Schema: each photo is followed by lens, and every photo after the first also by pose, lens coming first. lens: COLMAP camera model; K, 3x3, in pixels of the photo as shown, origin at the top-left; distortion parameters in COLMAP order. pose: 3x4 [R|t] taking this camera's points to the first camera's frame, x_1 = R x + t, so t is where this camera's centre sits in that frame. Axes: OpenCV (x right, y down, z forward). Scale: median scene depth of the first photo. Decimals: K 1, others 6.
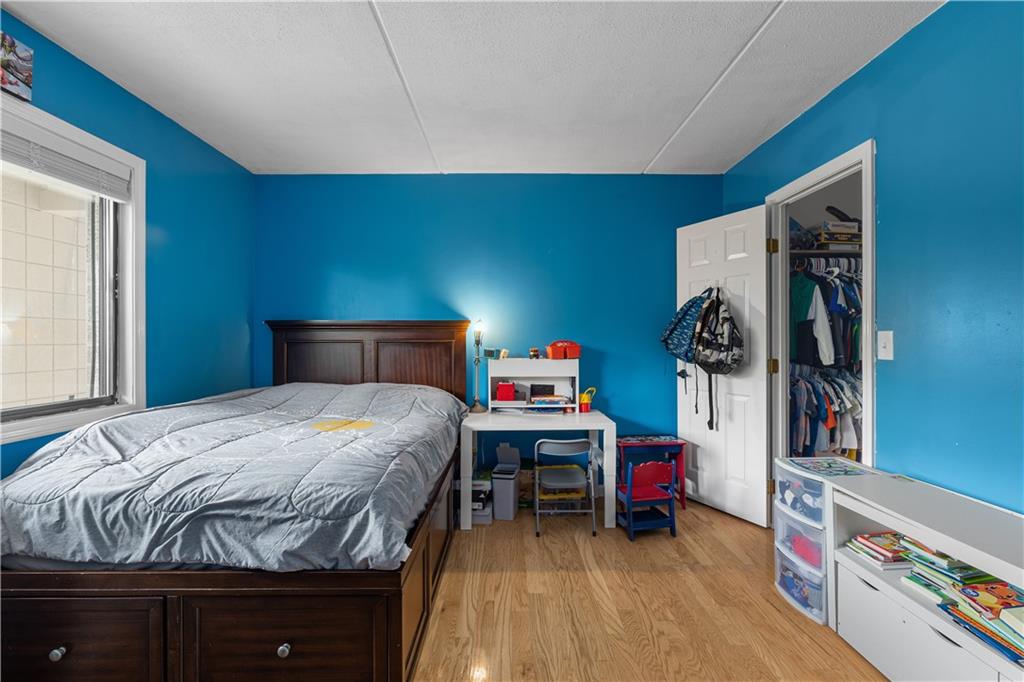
lens RADIAL K [[460.4, 0, 512.0], [0, 460.4, 343.3], [0, 0, 1]] dist [-0.003978, 0.000160]
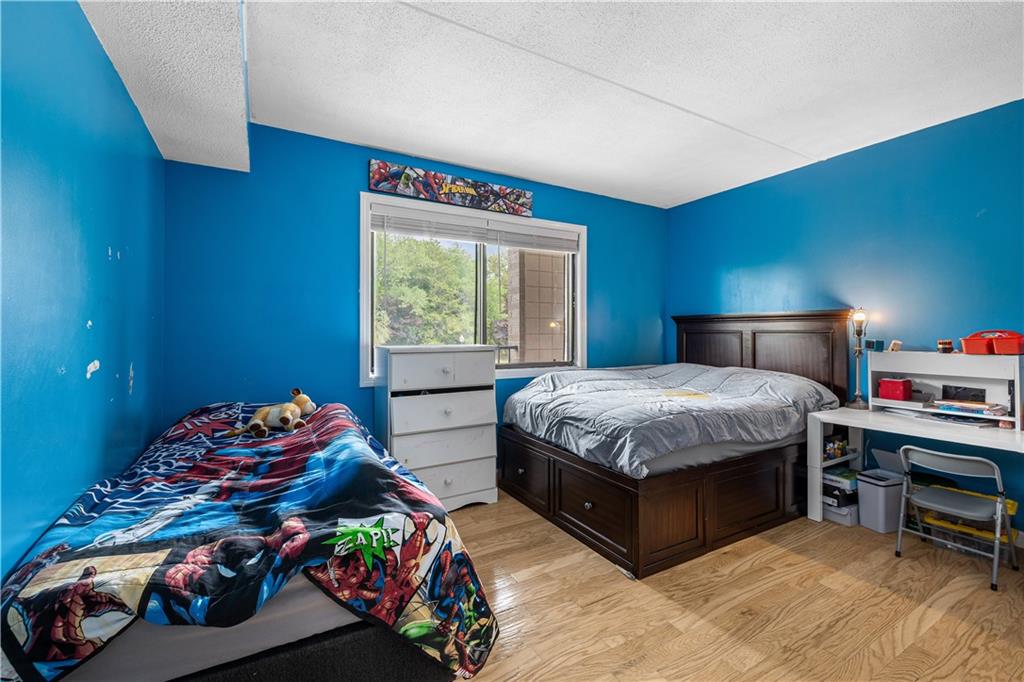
lens RADIAL K [[436.1, 0, 511.5], [0, 436.1, 336.6], [0, 0, 1]] dist [-0.001087, -0.000294]
pose [[0.486317, 0.008136, -0.873745, 0.523211], [-0.008265, 0.999955, 0.004712, 0.011389], [0.873743, 0.004930, 0.486362, -0.042519]]
